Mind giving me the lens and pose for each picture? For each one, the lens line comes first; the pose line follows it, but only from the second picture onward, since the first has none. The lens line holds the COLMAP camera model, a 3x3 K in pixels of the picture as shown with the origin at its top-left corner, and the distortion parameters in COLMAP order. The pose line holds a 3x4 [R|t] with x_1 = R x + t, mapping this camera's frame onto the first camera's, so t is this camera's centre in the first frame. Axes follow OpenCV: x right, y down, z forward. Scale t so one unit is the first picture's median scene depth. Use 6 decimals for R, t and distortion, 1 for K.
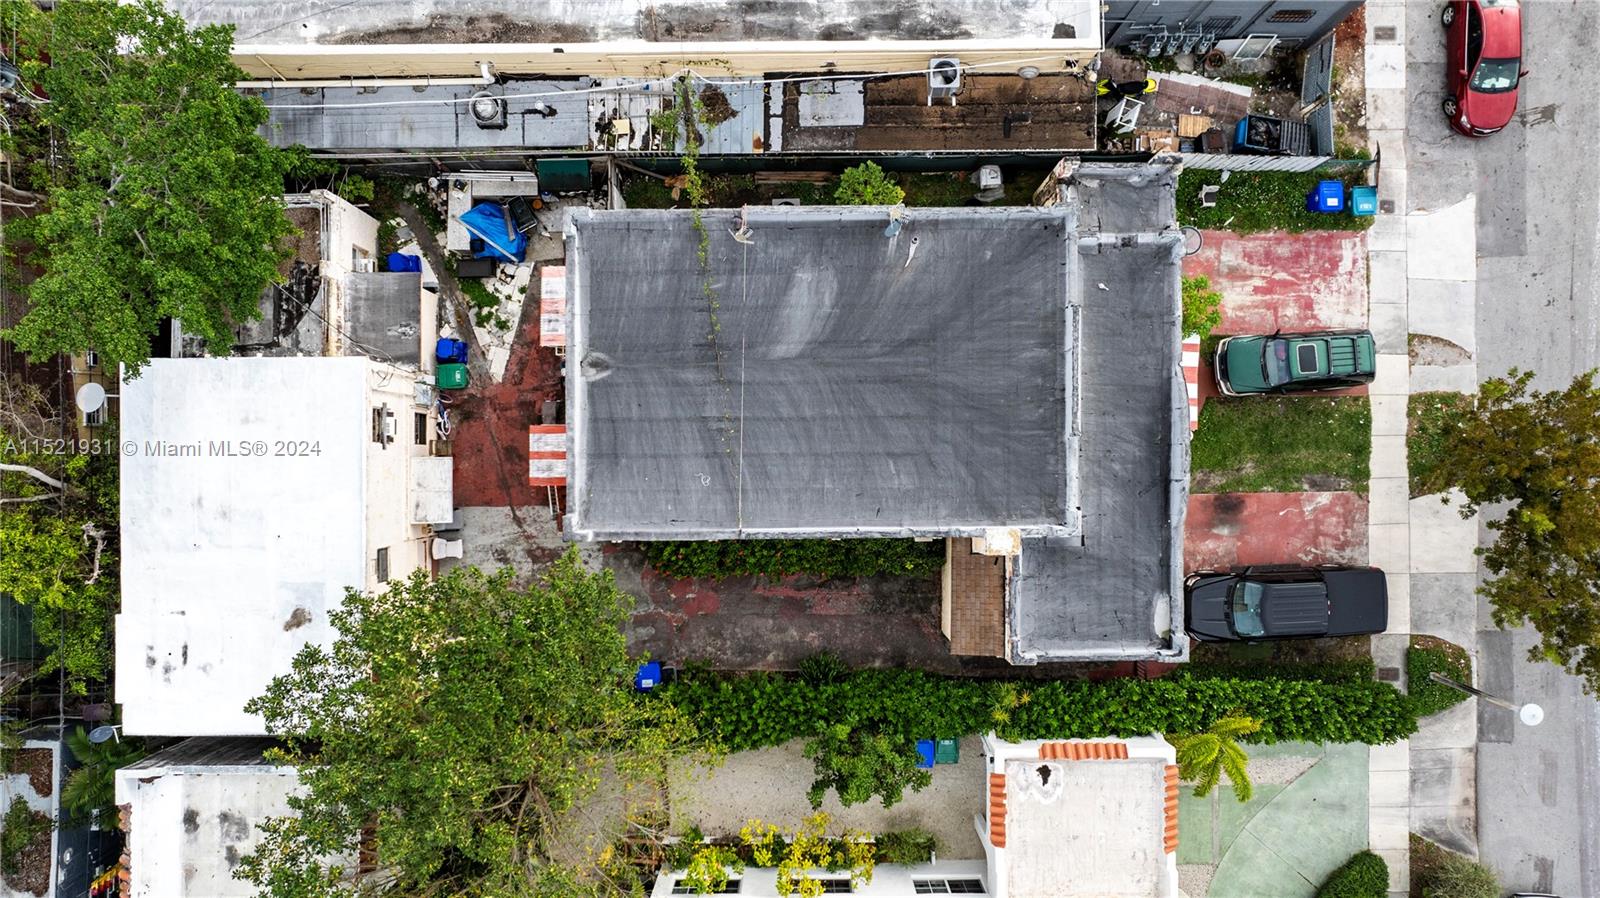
lens RADIAL K [[1065.2, 0, 802.4], [0, 1065.2, 450.6], [0, 0, 1]] dist [-0.012966, -0.003722]
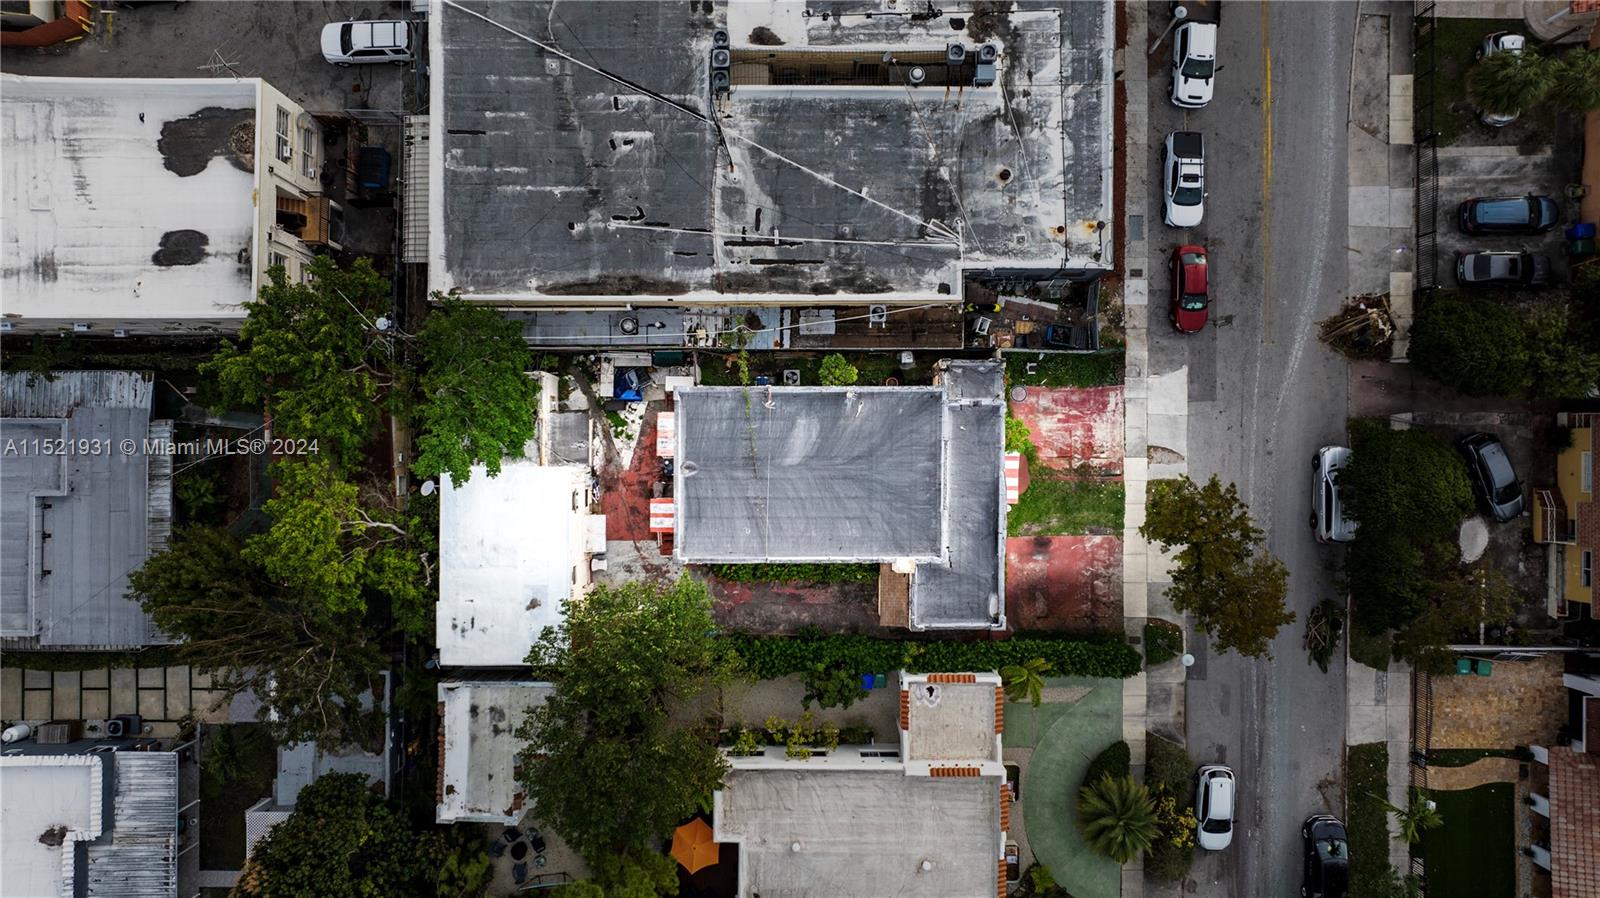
lens RADIAL K [[1065.2, 0, 796.9], [0, 1065.2, 444.2], [0, 0, 1]] dist [-0.012966, -0.003722]
pose [[0.999974, 0.006384, -0.003283, -0.000136], [-0.006366, 0.999966, 0.005192, -0.127534], [0.003316, -0.005171, 0.999981, -0.817311]]
